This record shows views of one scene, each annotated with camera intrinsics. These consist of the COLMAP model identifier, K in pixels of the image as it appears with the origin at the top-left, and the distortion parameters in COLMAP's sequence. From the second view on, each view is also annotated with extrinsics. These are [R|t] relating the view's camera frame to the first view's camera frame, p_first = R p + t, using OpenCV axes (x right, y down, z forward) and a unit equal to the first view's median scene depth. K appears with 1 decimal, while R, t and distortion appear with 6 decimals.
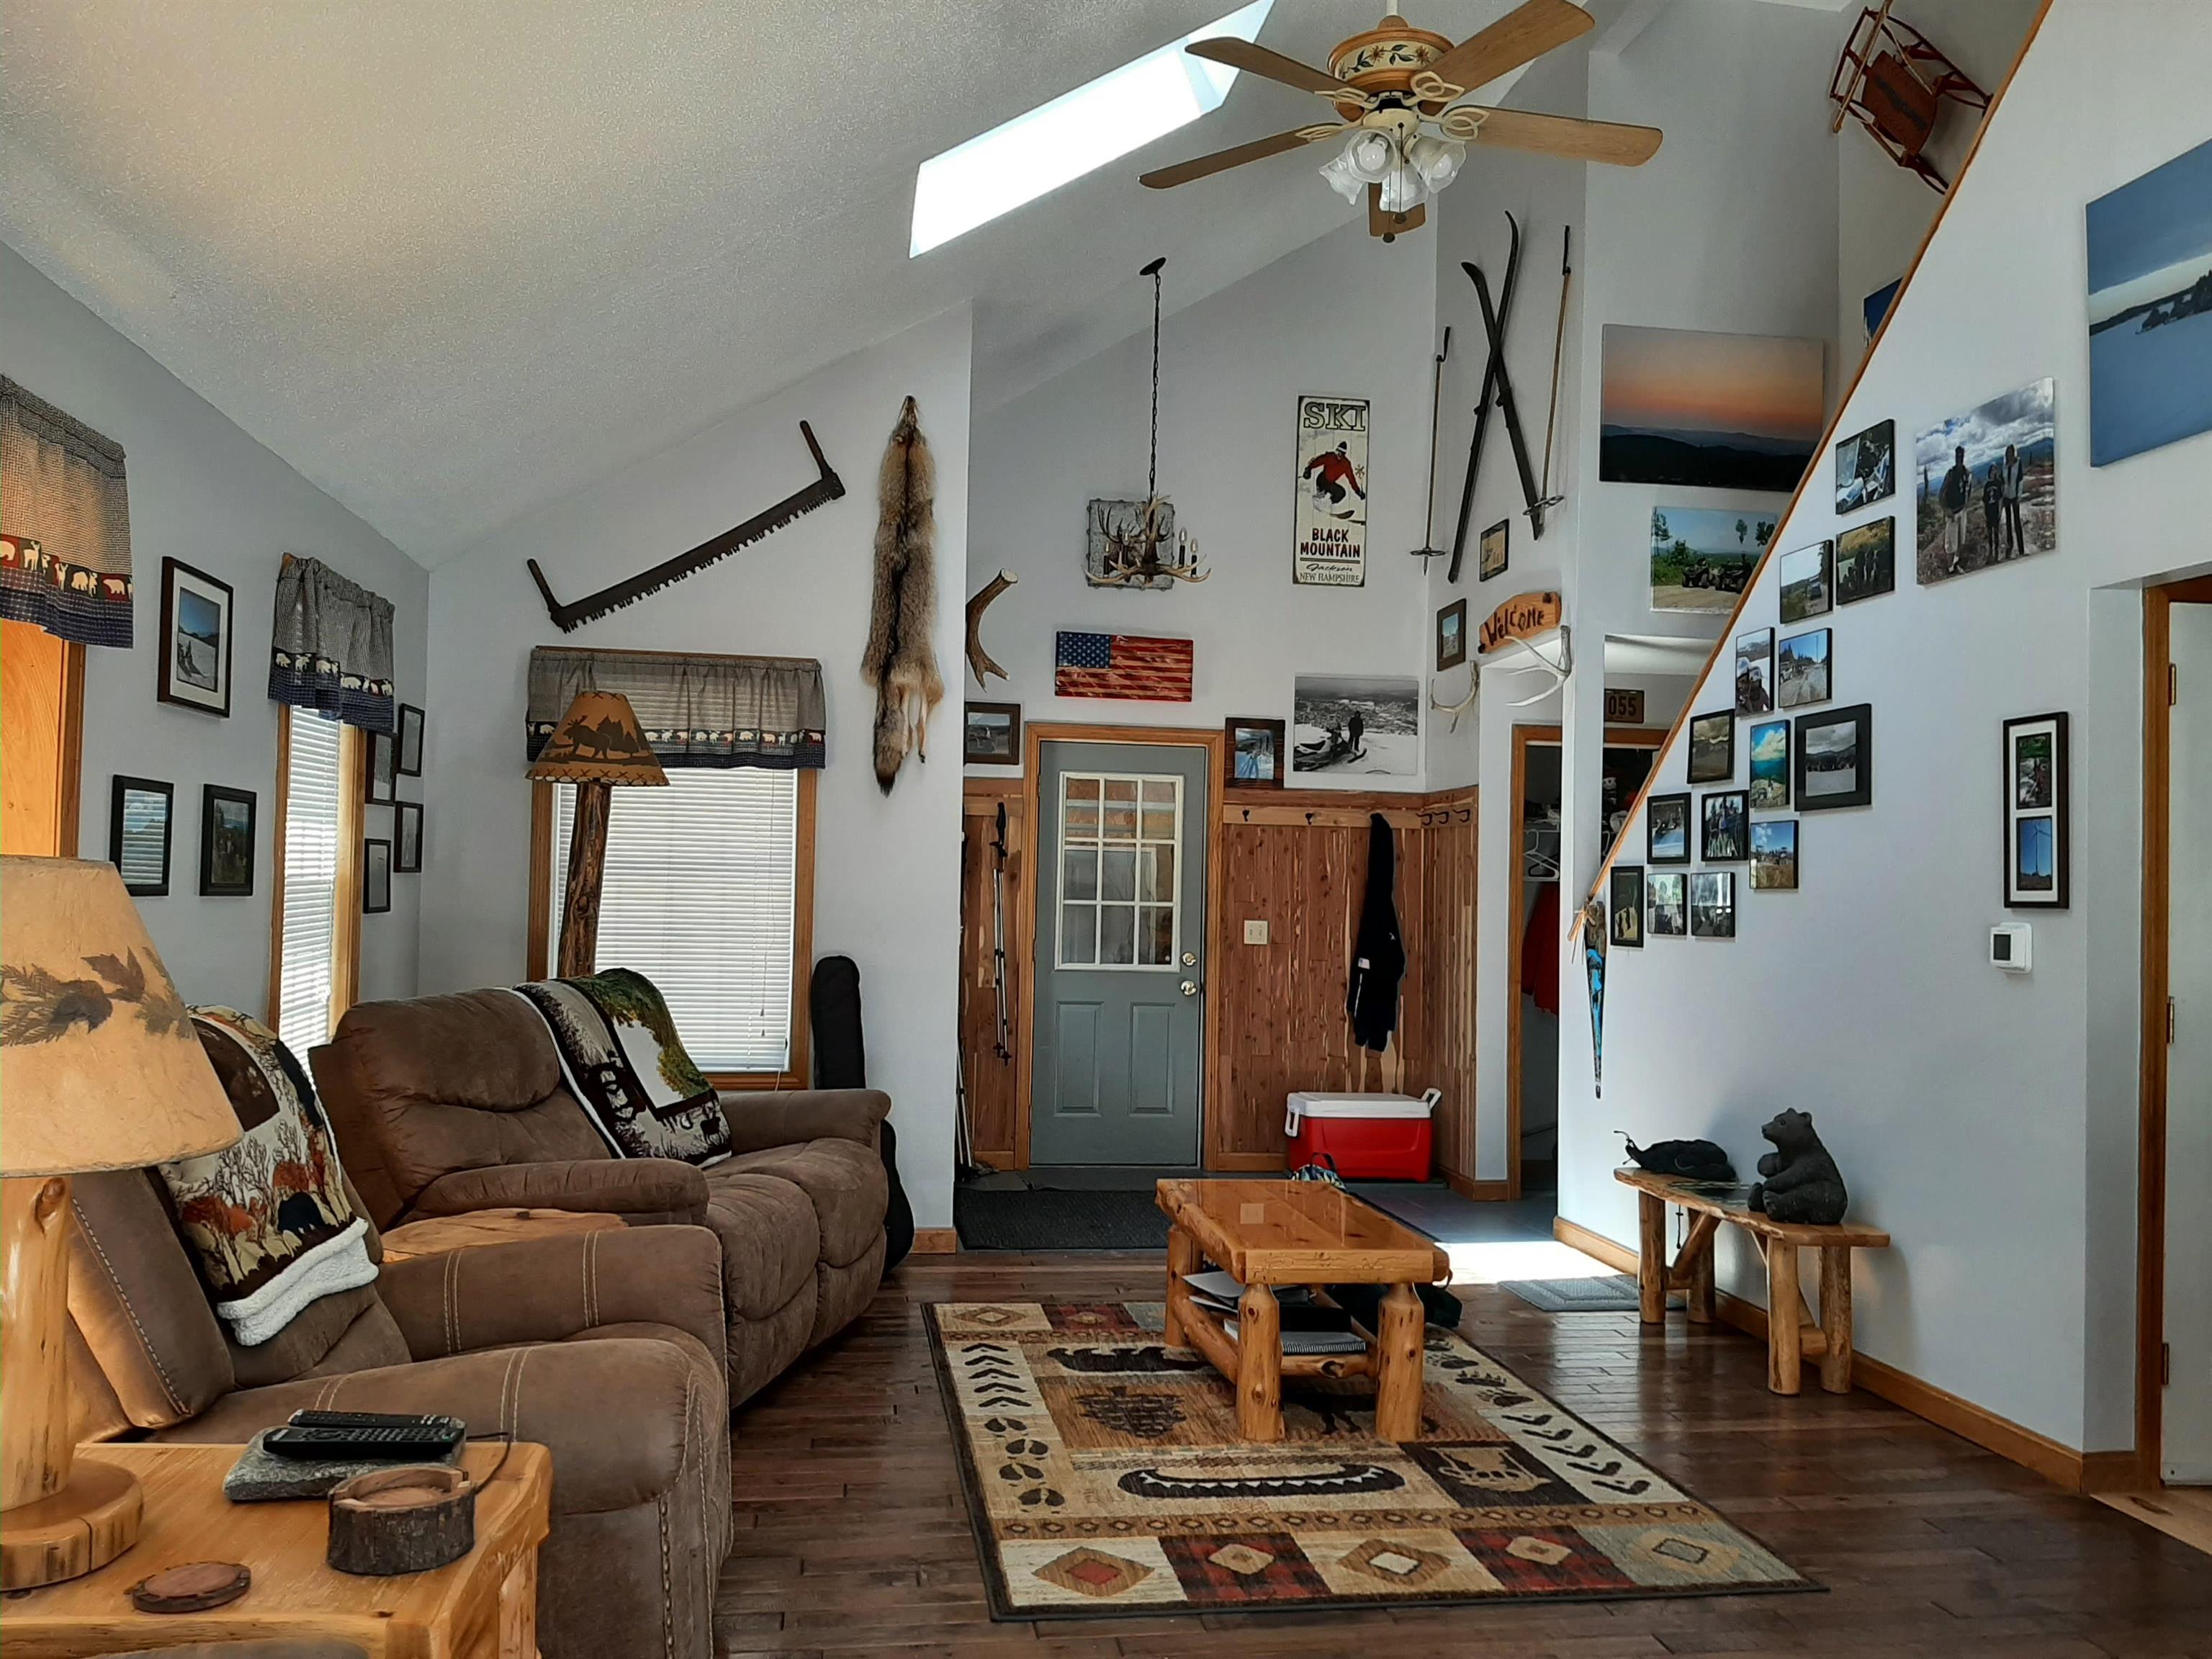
lens RADIAL K [[1694.8, 0, 1106.0], [0, 1694.8, 829.5], [0, 0, 1]] dist [0.110595, -0.172352]
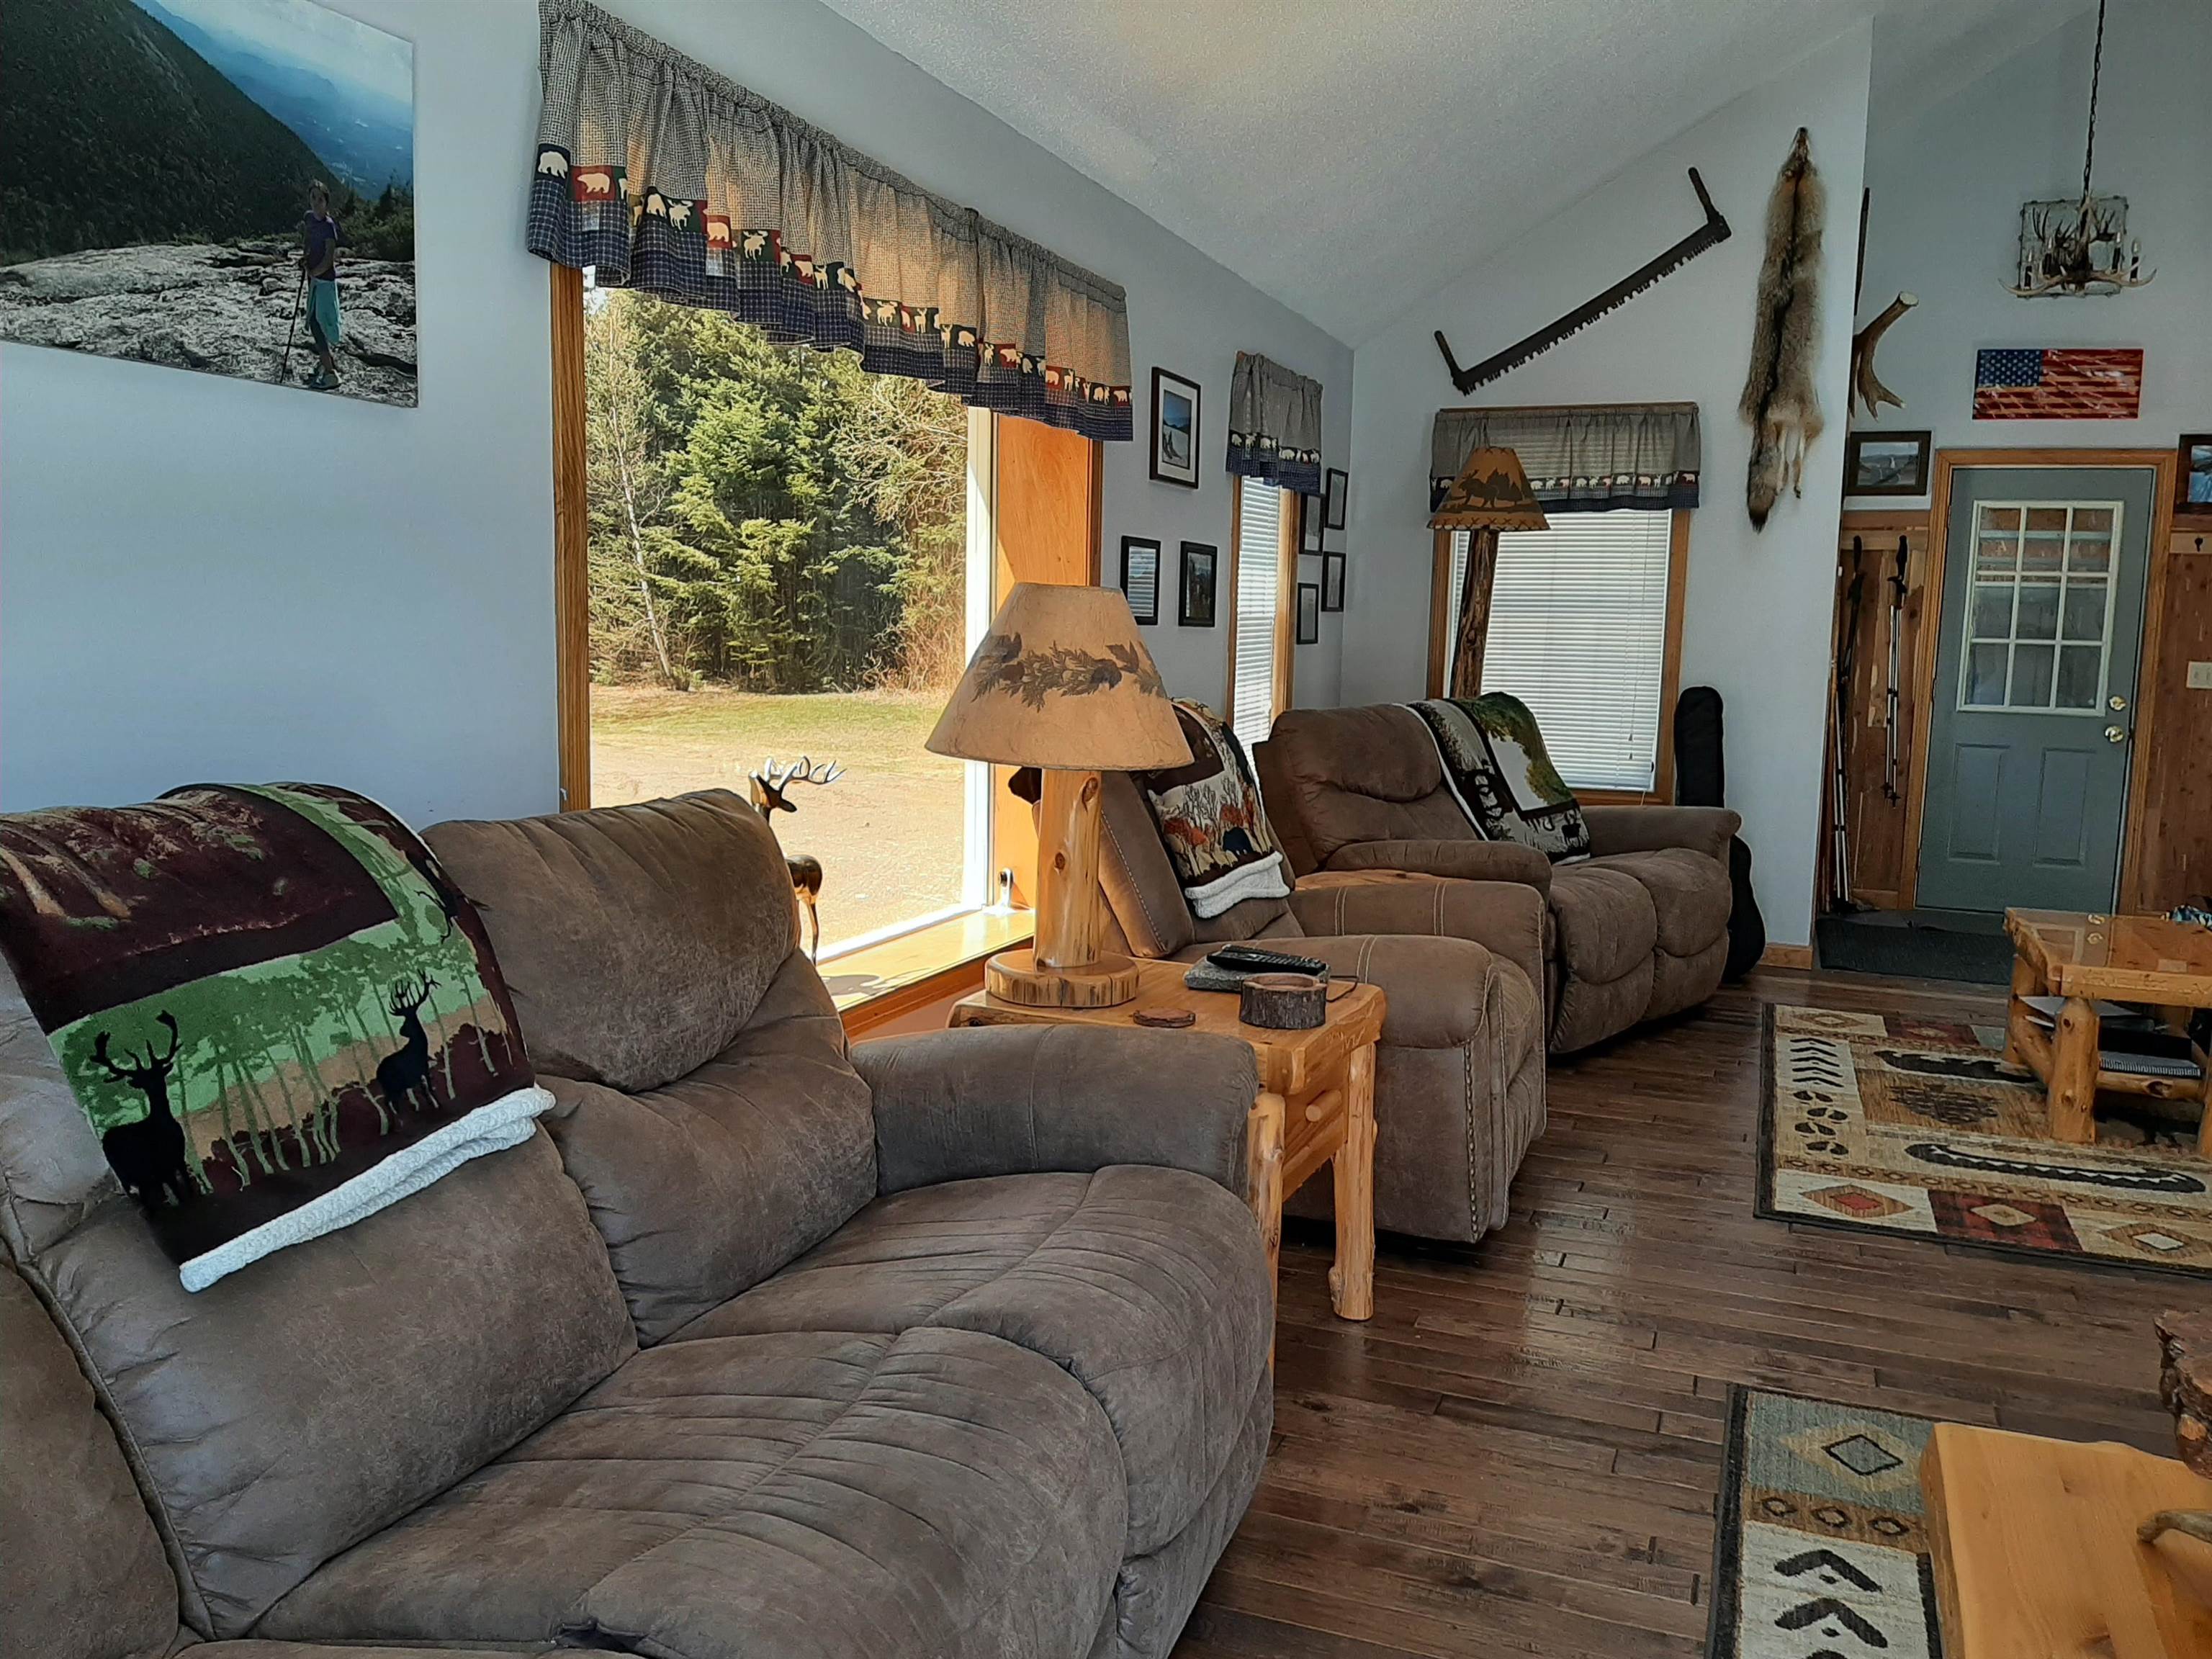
lens RADIAL K [[1697.0, 0, 1015.9], [0, 1697.0, 828.3], [0, 0, 1]] dist [0.029166, -0.090605]
pose [[0.833818, 0.060708, -0.548691, 0.088780], [0.019411, 0.990096, 0.139044, 0.007217], [0.551698, -0.126588, 0.824381, -0.153183]]
